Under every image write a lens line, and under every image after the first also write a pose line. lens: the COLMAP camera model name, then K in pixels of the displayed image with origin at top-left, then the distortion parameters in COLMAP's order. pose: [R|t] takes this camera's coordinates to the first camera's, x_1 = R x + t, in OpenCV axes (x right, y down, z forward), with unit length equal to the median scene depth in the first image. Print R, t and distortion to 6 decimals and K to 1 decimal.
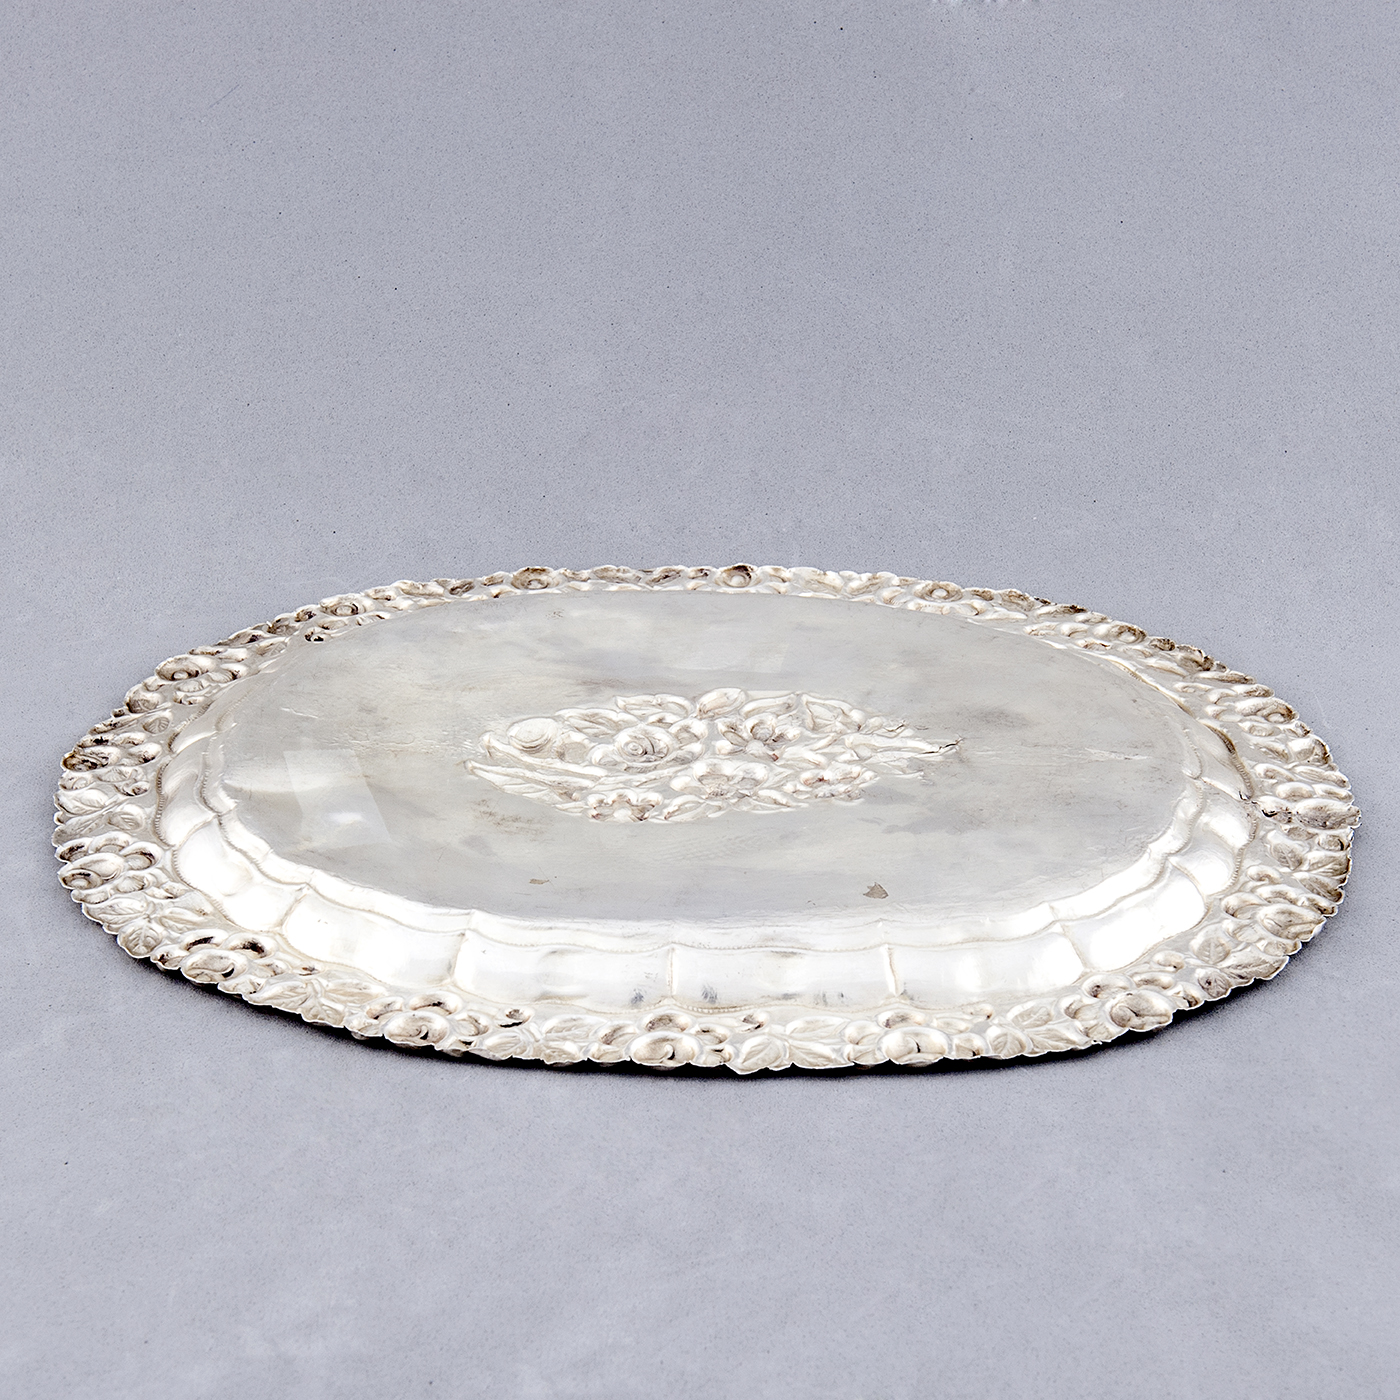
lens RADIAL K [[3117.1, 0, 692.0], [0, 3117.1, 700.5], [0, 0, 1]] dist [0.038341, 0.000000]
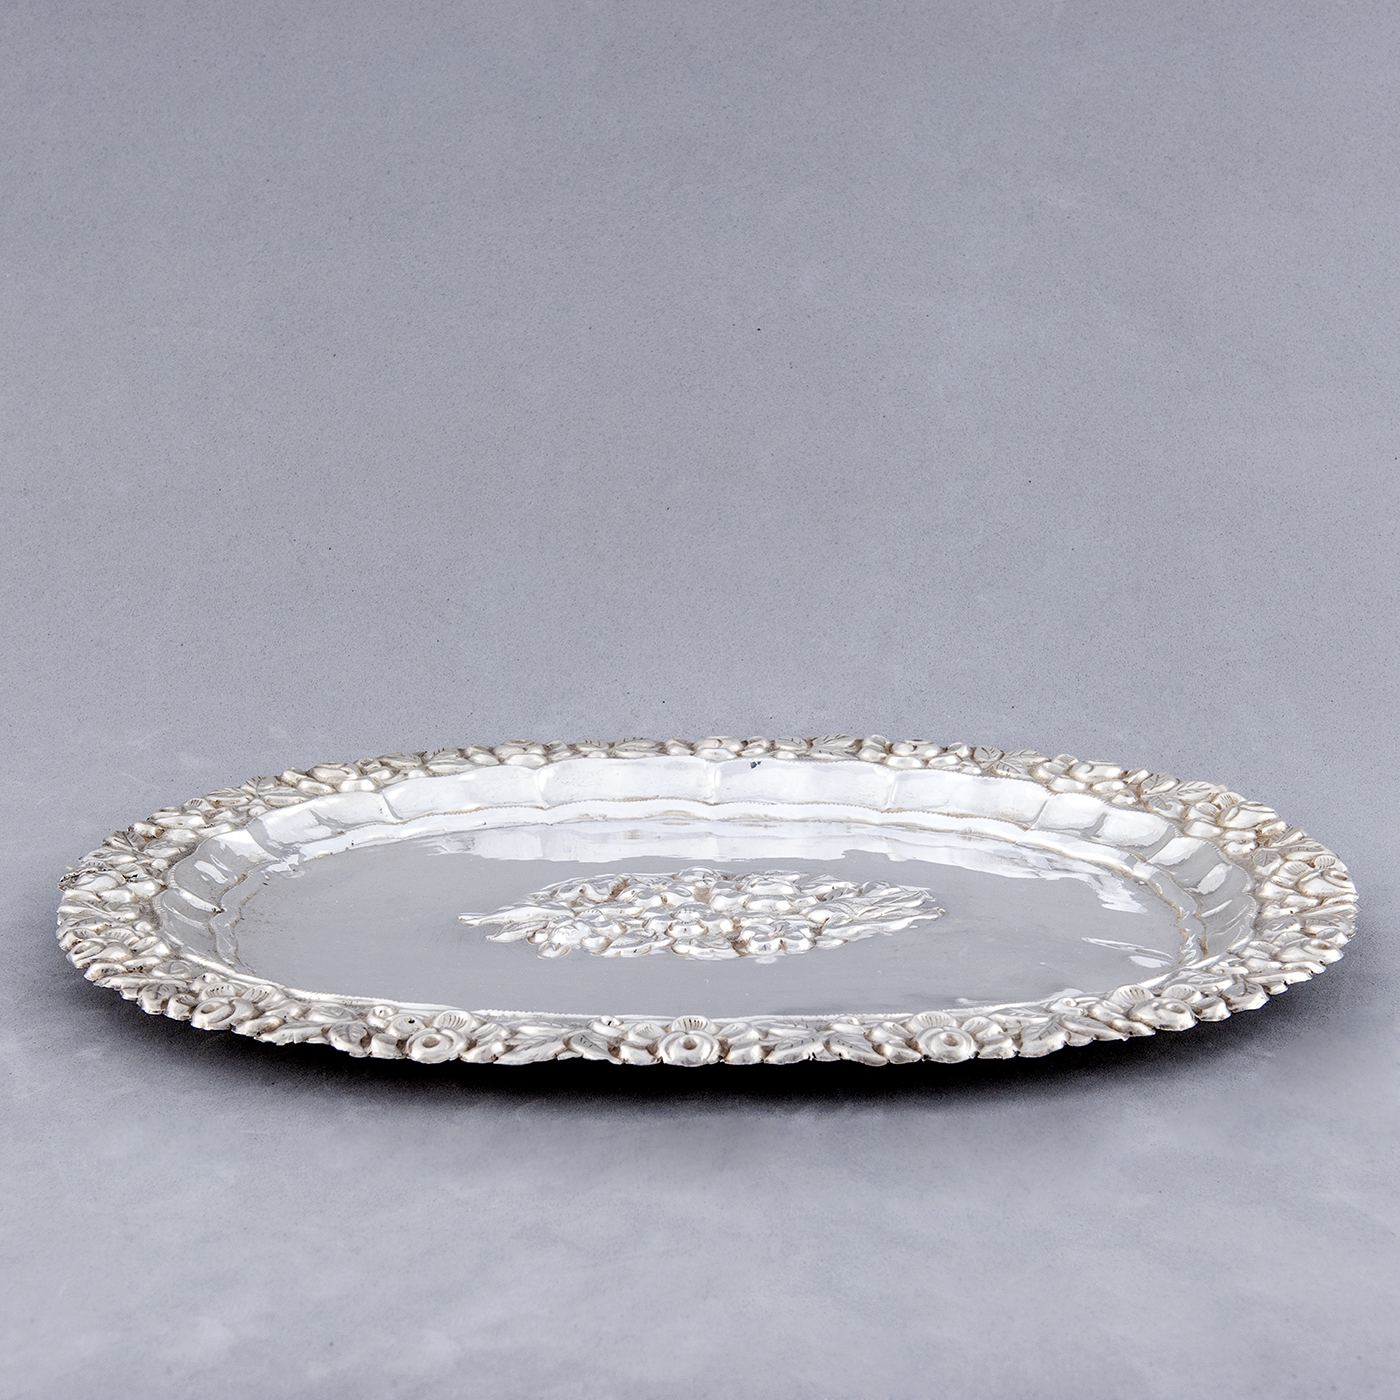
lens RADIAL K [[3117.1, 0, 705.3], [0, 3117.1, 699.1], [0, 0, 1]] dist [0.038341, 0.000000]
pose [[0.999796, -0.008928, 0.018113, 0.009791], [0.013583, 0.961055, -0.276022, 0.200838], [-0.014943, 0.276212, 0.960981, 0.022278]]
